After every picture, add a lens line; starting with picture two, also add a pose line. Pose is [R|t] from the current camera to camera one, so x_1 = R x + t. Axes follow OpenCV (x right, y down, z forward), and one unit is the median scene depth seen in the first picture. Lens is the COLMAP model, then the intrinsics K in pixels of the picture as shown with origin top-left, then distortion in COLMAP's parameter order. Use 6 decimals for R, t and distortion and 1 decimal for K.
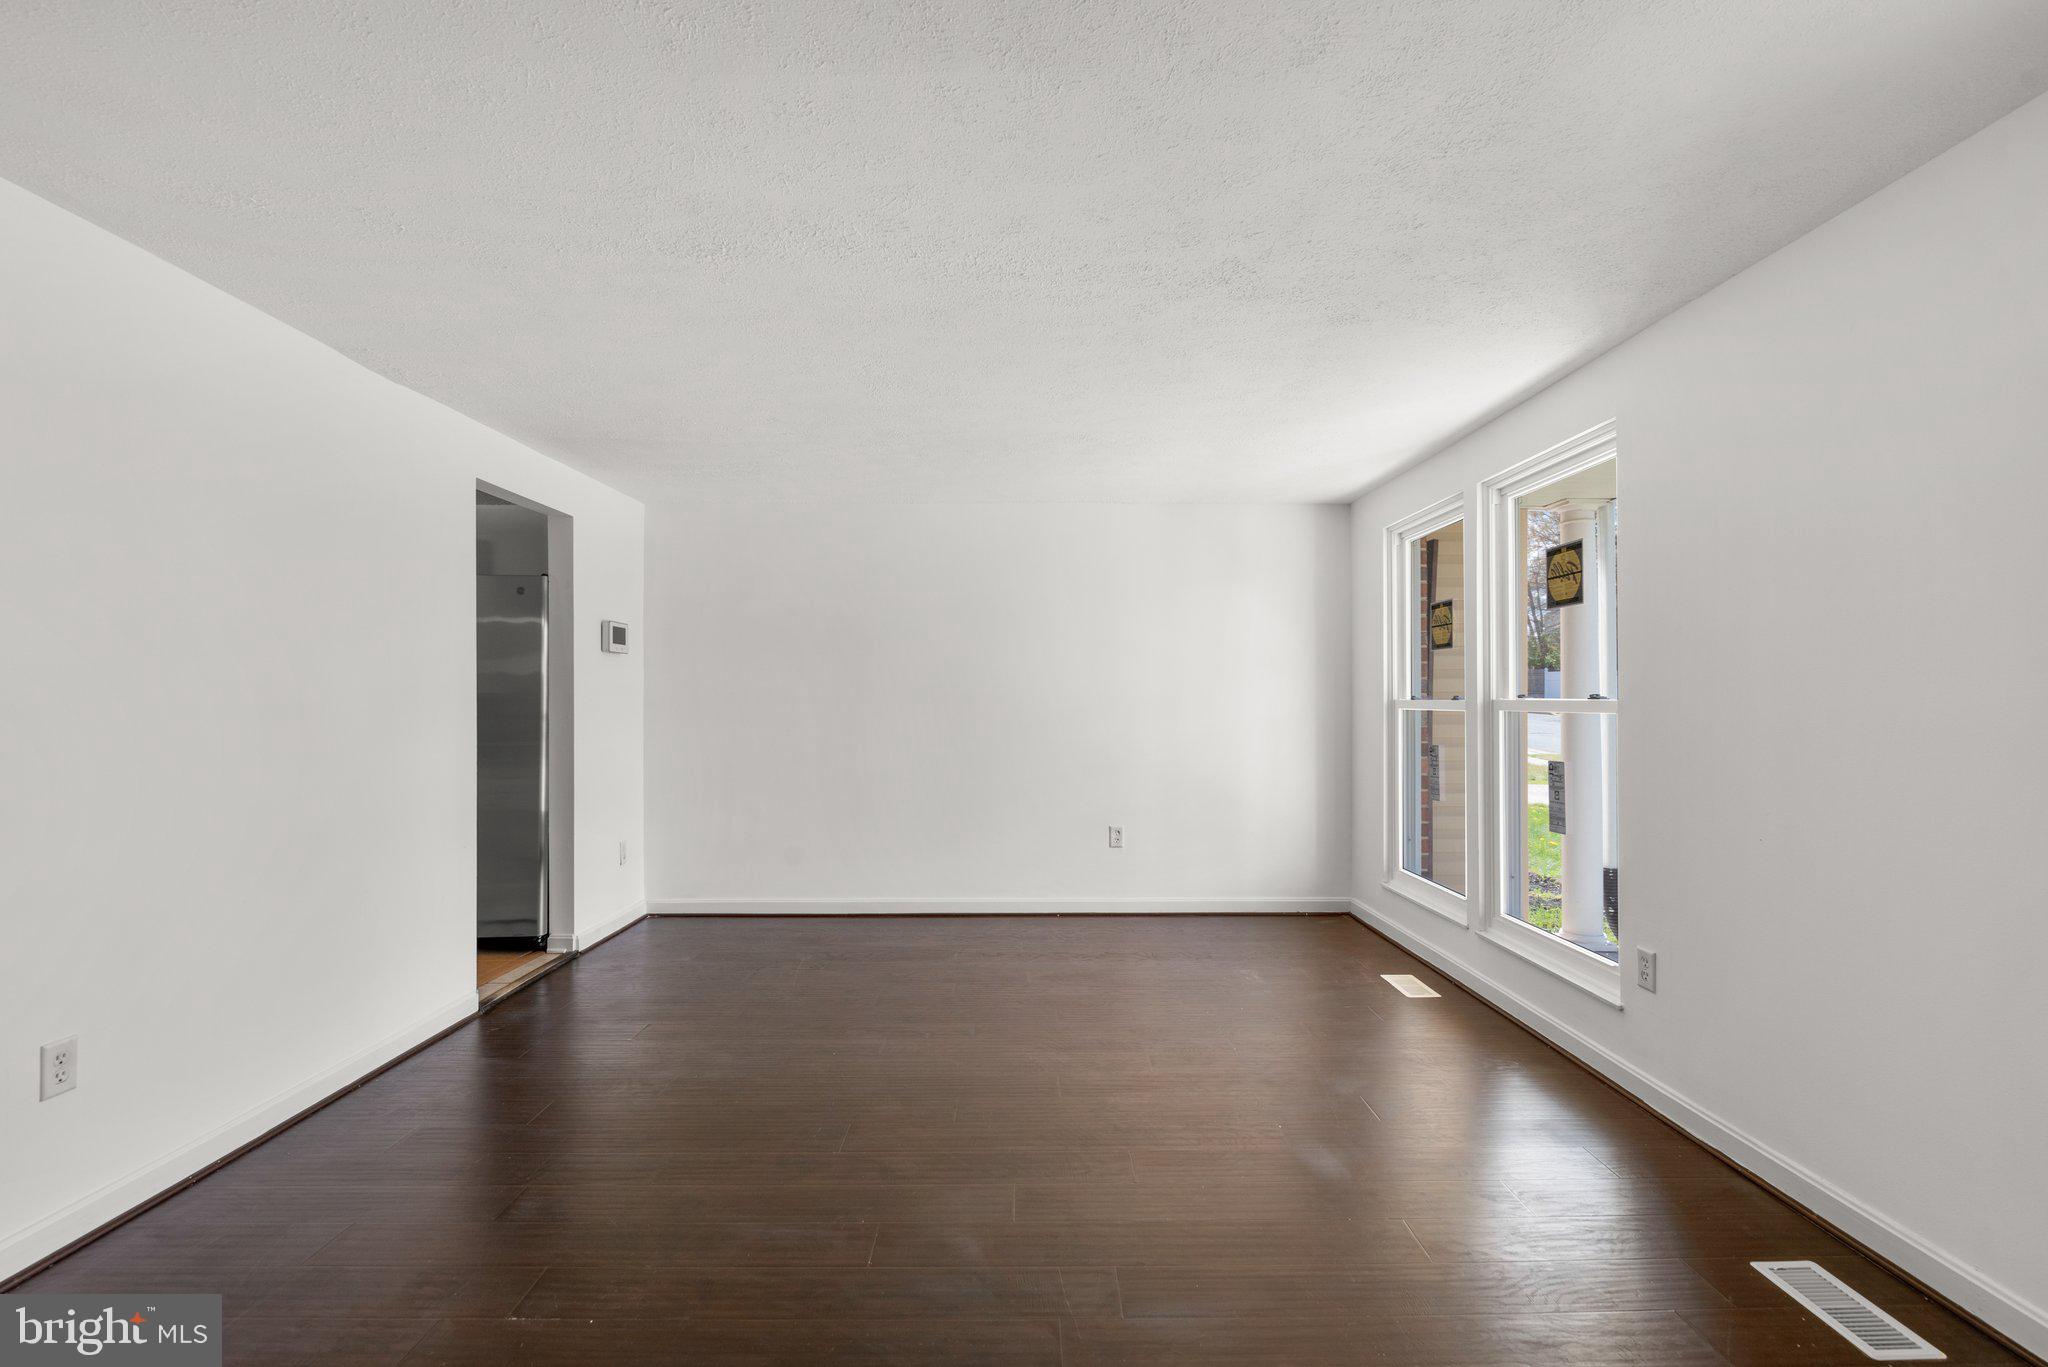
lens RADIAL K [[919.7, 0, 1031.9], [0, 919.7, 694.4], [0, 0, 1]] dist [-0.001935, 0.000135]
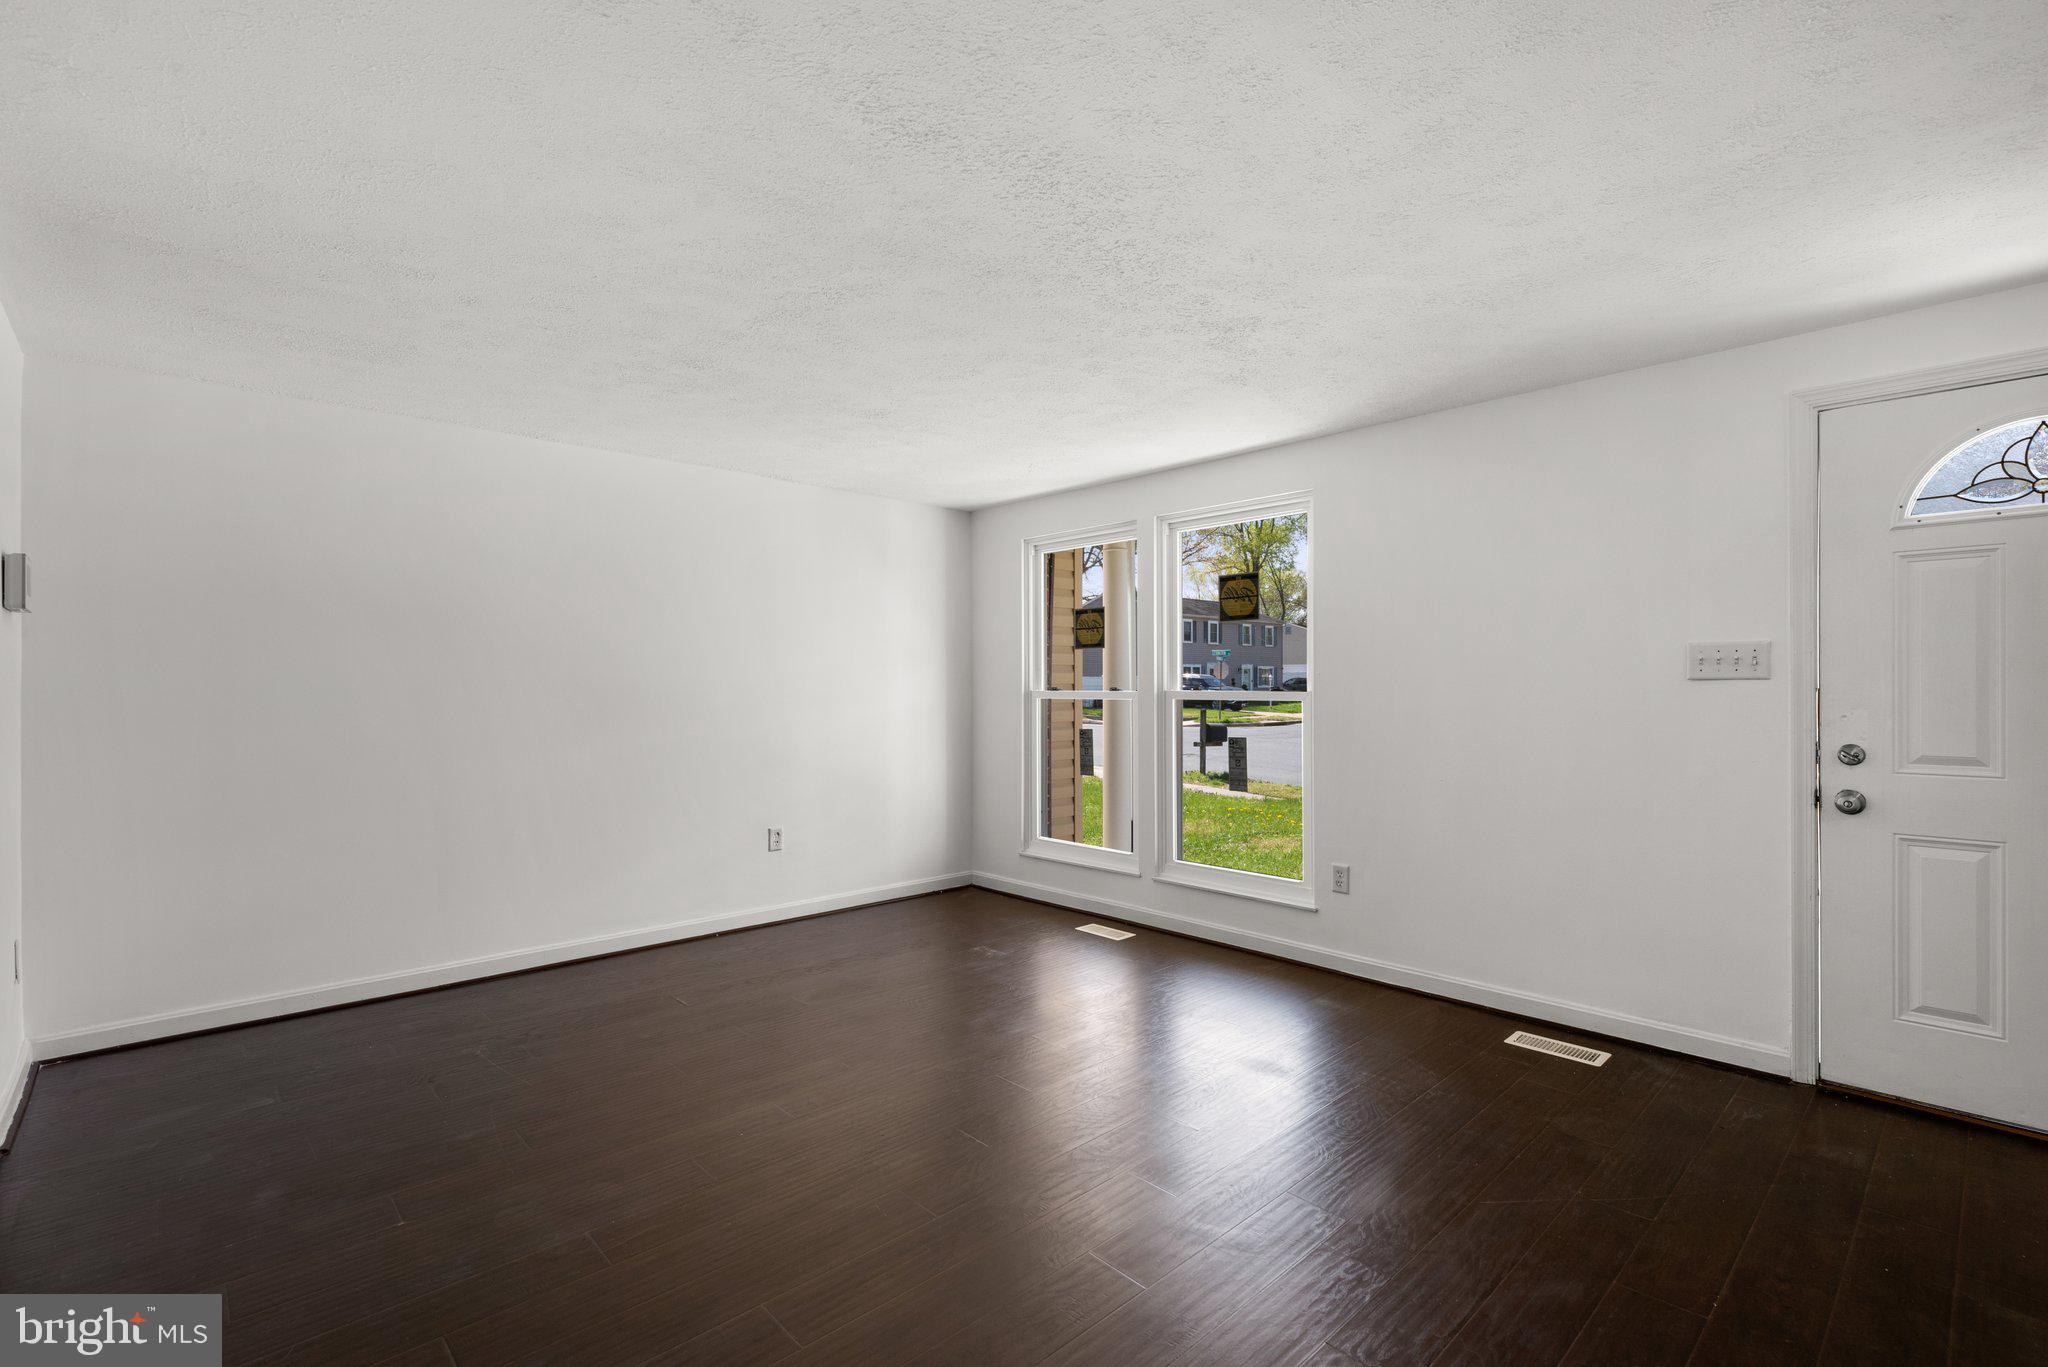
lens RADIAL K [[919.7, 0, 1032.2], [0, 919.7, 686.1], [0, 0, 1]] dist [-0.001935, 0.000135]
pose [[0.726269, 0.001230, 0.687409, -0.467952], [-0.003818, 0.999990, 0.002244, -0.002341], [-0.687400, -0.004254, 0.726267, 0.201714]]
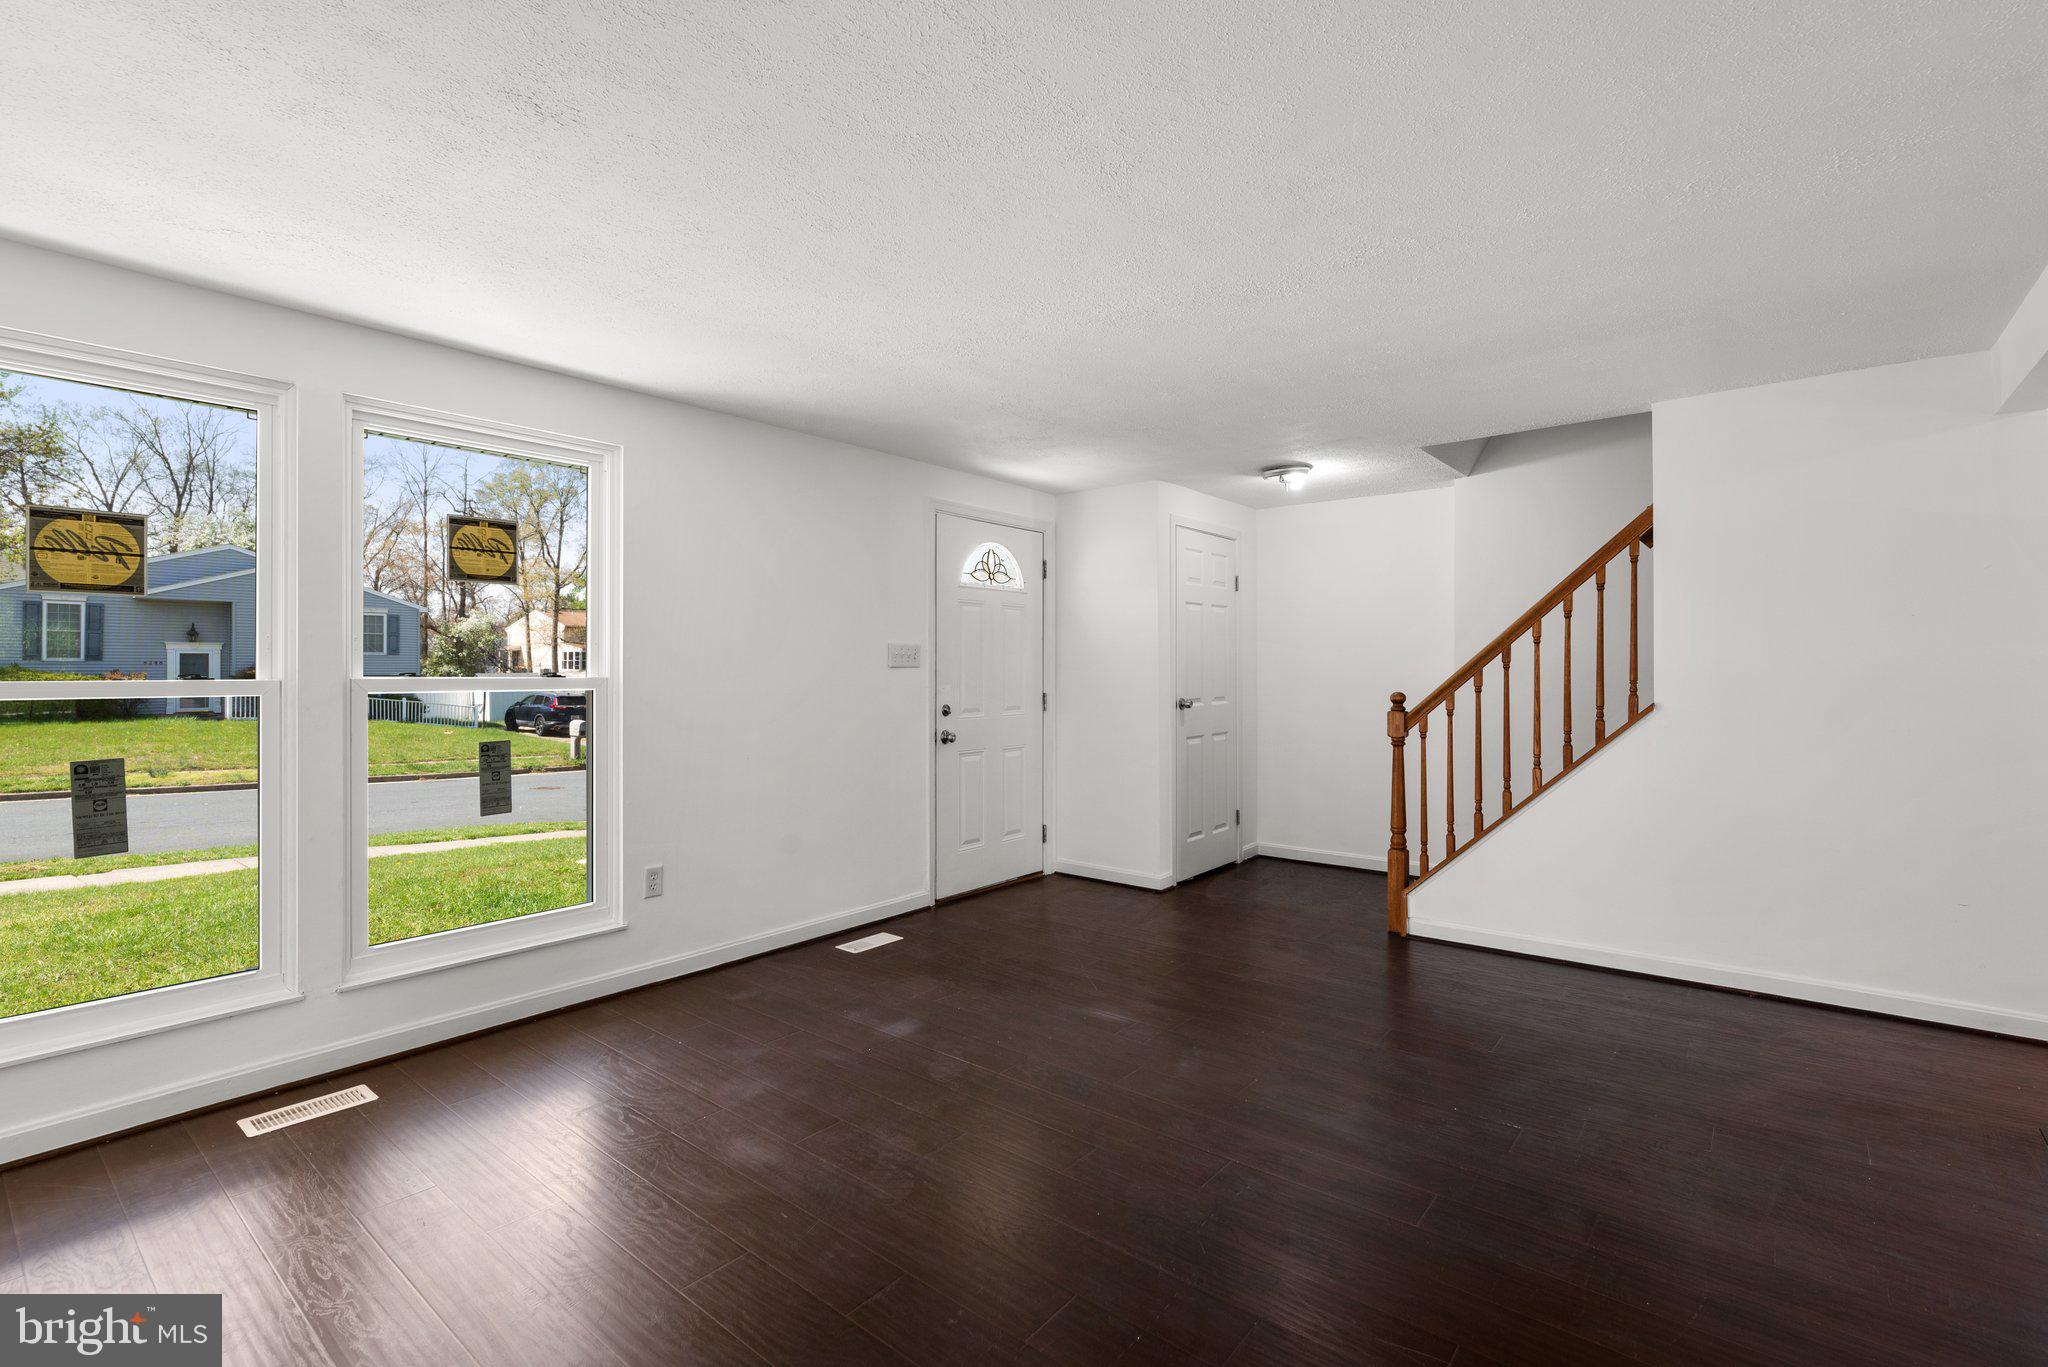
lens RADIAL K [[919.7, 0, 1022.3], [0, 919.7, 672.1], [0, 0, 1]] dist [-0.001935, 0.000135]
pose [[-0.770100, 0.008446, 0.637867, -0.407009], [0.003784, 0.999955, -0.008671, 0.008516], [-0.637911, -0.004264, -0.770098, 1.173529]]
